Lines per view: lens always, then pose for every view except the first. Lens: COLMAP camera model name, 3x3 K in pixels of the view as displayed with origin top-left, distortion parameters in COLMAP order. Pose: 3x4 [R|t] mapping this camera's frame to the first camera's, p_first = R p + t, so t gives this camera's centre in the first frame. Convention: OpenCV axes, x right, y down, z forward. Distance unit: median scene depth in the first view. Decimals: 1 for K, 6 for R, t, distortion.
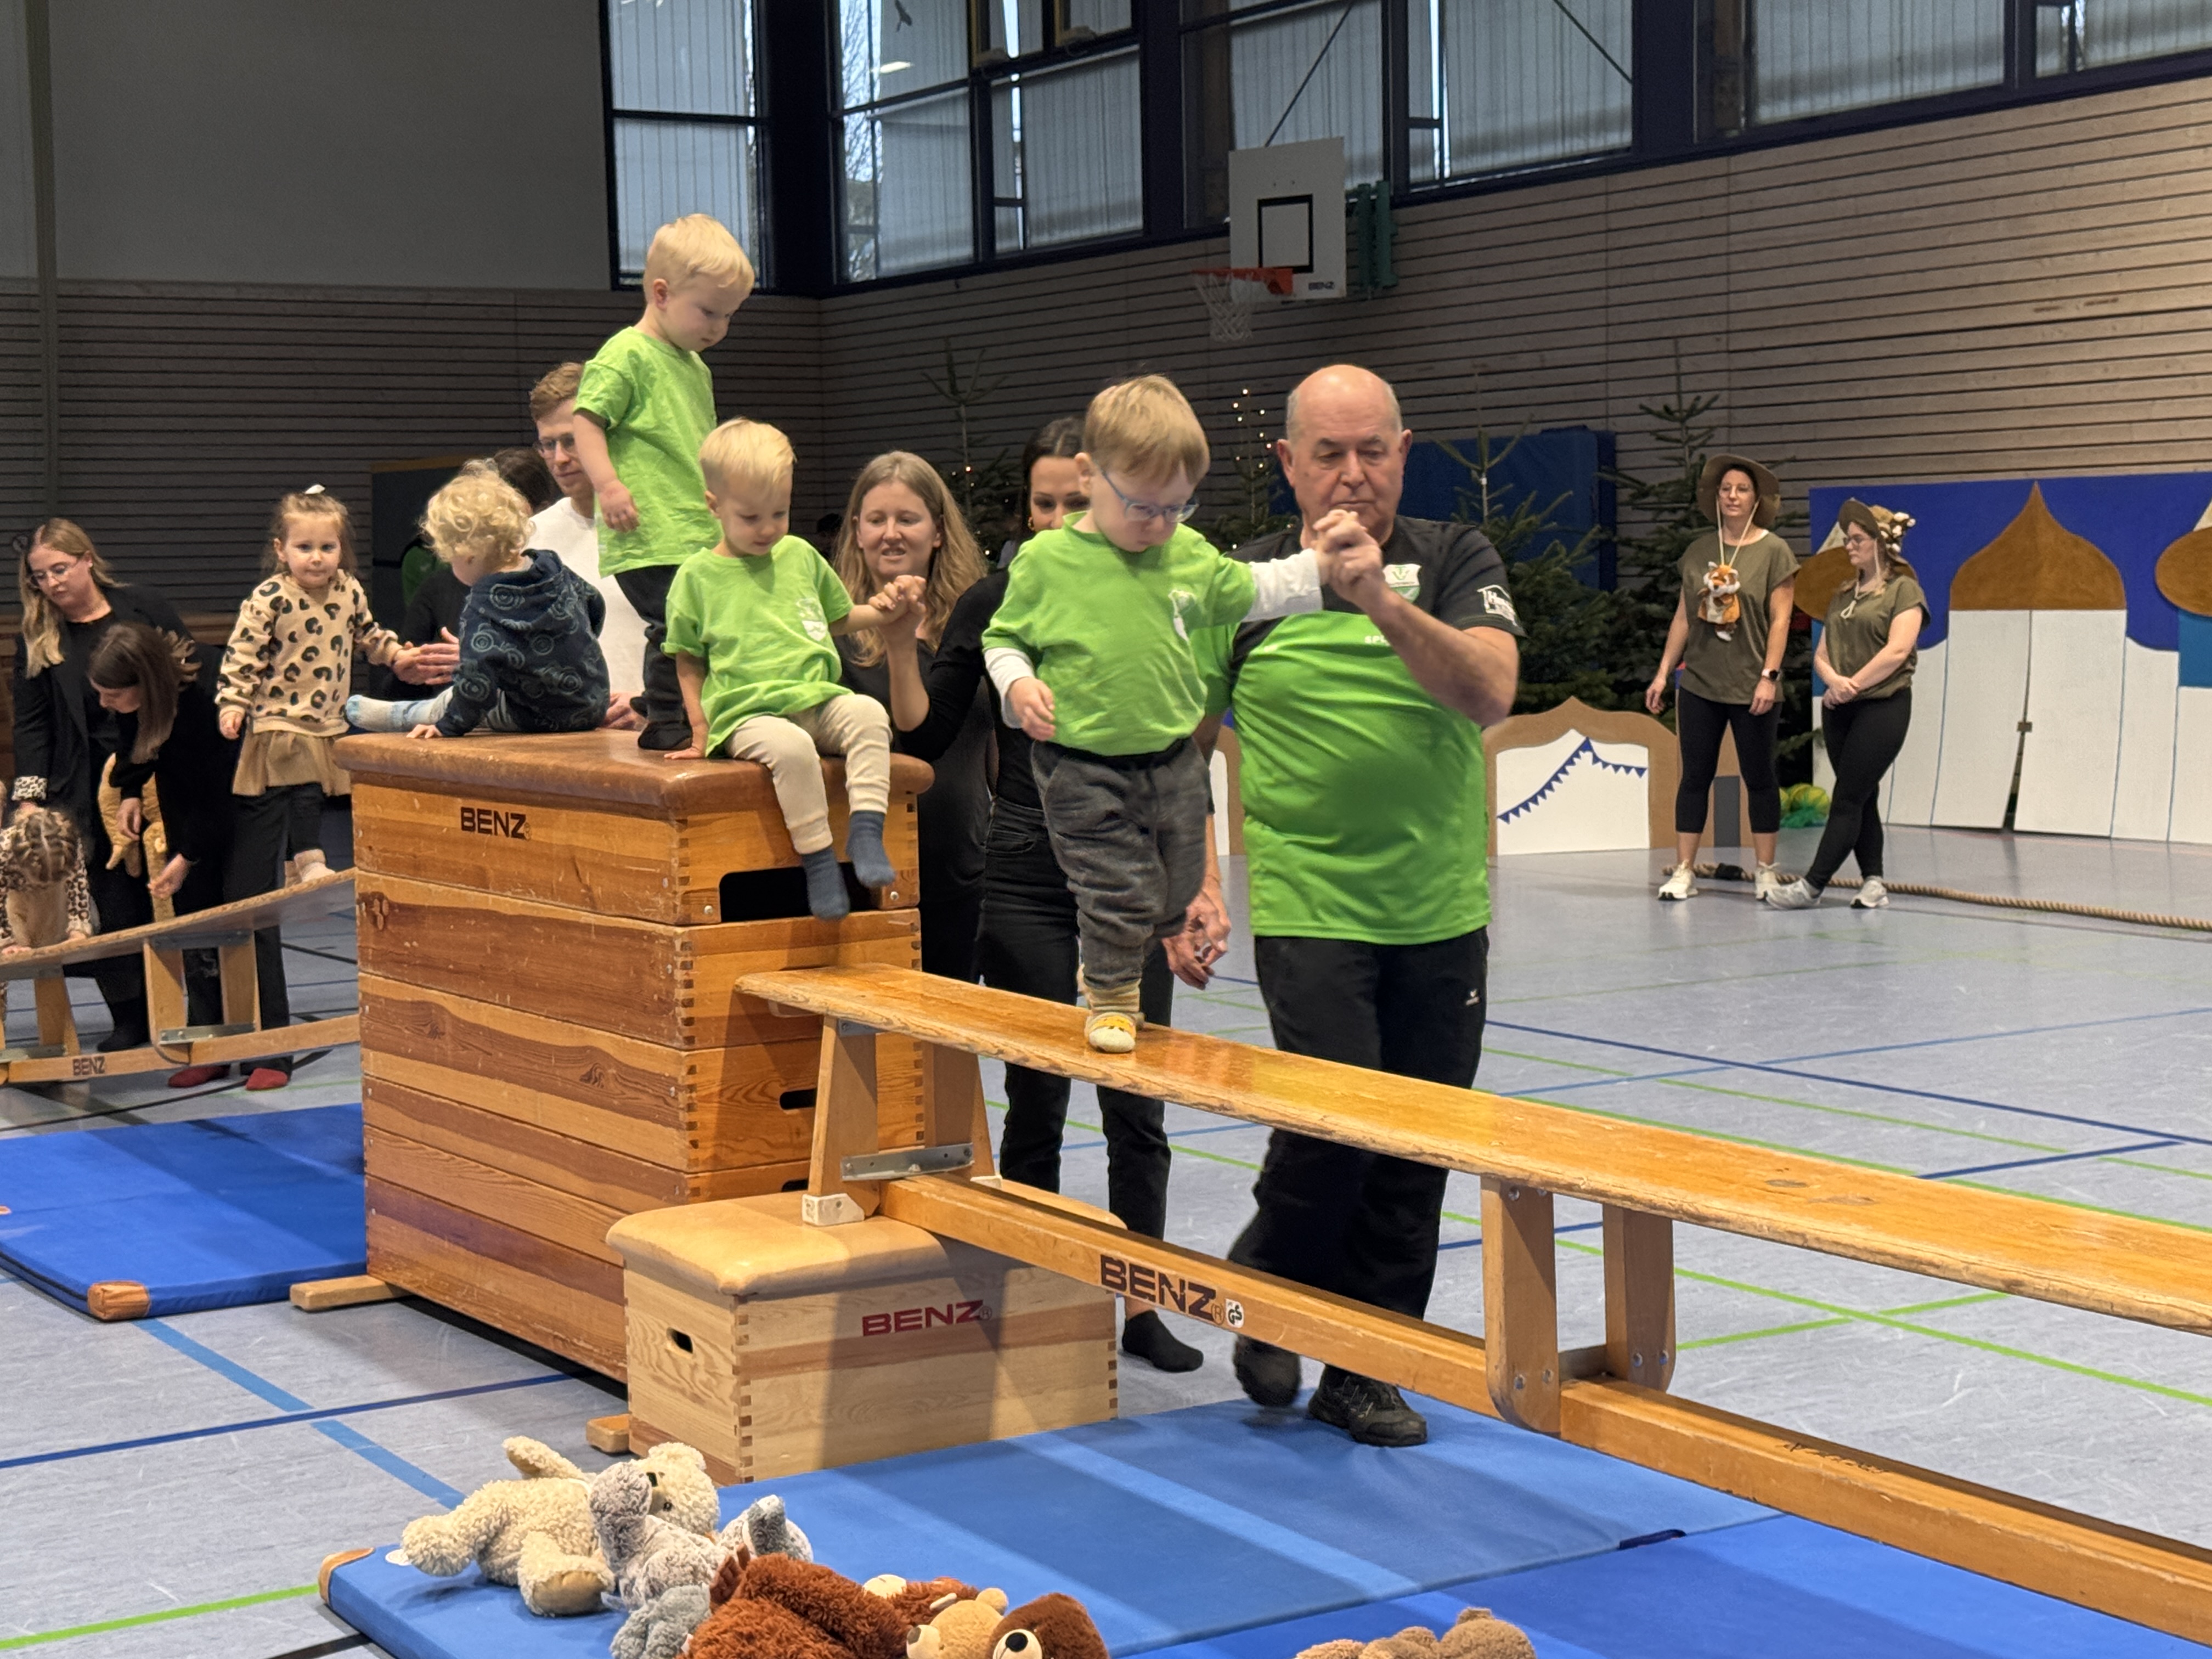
lens RADIAL K [[3583.8, 0, 1152.8], [0, 3583.8, 834.1], [0, 0, 1]] dist [0.182069, -0.225183]
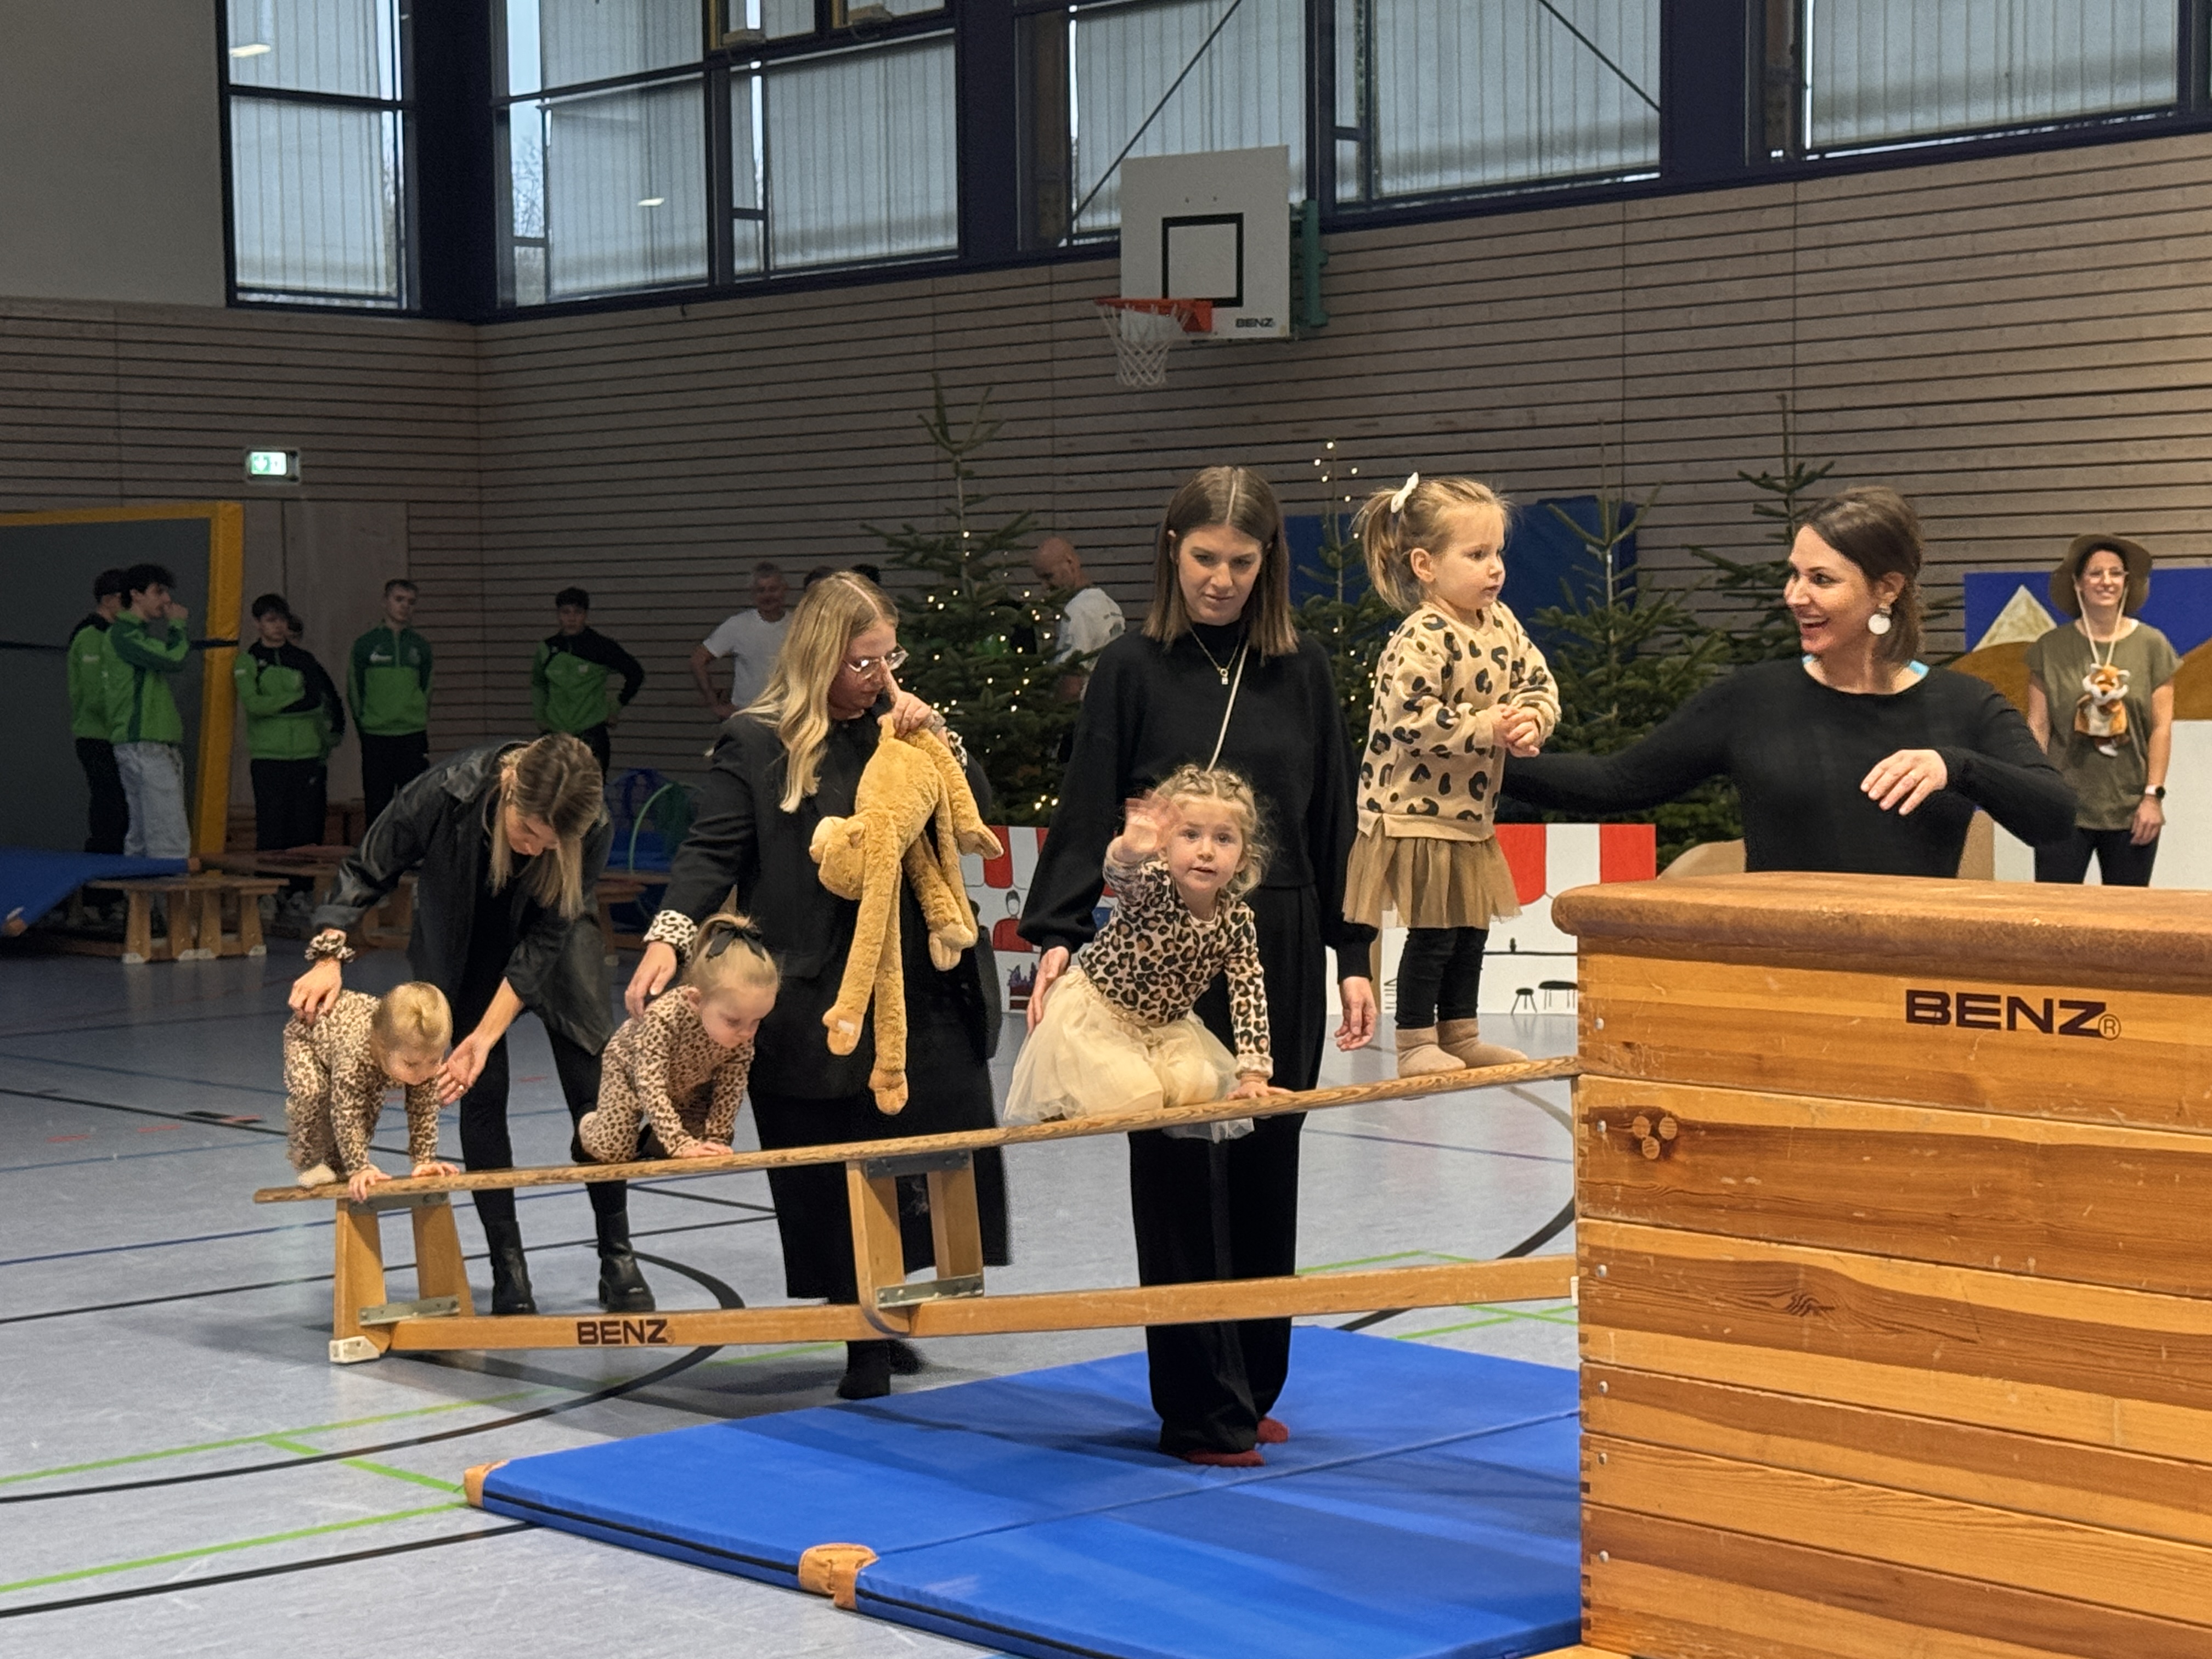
lens RADIAL K [[4118.7, 0, 1106.0], [0, 4118.7, 829.5], [0, 0, 1]] dist [0.153119, 0.018353]
pose [[0.982258, 0.002460, 0.187517, -0.166601], [0.003793, 0.999449, -0.032983, -0.004269], [-0.187495, 0.033109, 0.981707, 0.076252]]
